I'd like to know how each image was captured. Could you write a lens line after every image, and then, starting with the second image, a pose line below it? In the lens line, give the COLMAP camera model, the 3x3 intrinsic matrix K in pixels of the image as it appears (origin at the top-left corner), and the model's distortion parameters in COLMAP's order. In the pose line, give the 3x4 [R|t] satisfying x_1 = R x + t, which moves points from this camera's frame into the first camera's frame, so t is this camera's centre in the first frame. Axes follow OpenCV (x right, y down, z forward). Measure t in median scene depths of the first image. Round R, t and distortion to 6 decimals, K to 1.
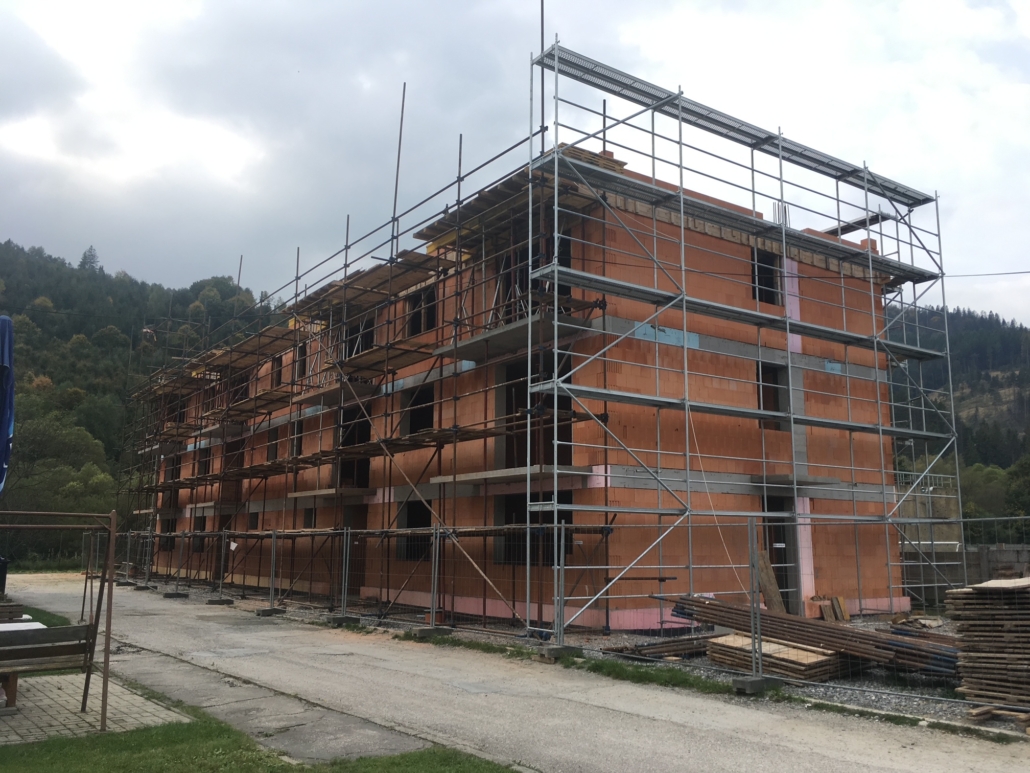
lens RADIAL K [[873.2, 0, 512.3], [0, 873.2, 385.2], [0, 0, 1]] dist [0.083051, -0.109784]
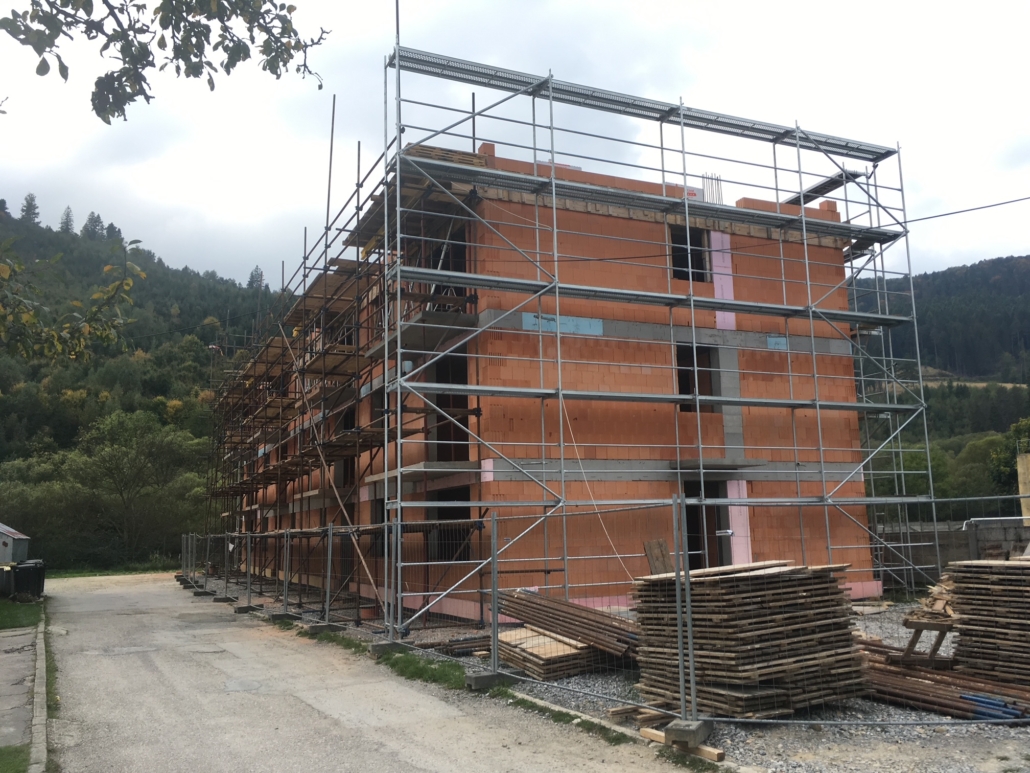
lens RADIAL K [[873.2, 0, 516.7], [0, 873.2, 390.2], [0, 0, 1]] dist [0.046151, -0.006006]
pose [[0.982388, -0.060817, -0.176679, 0.267171], [0.064158, 0.997852, 0.013256, 0.001050], [0.175493, -0.024358, 0.984179, 0.021413]]
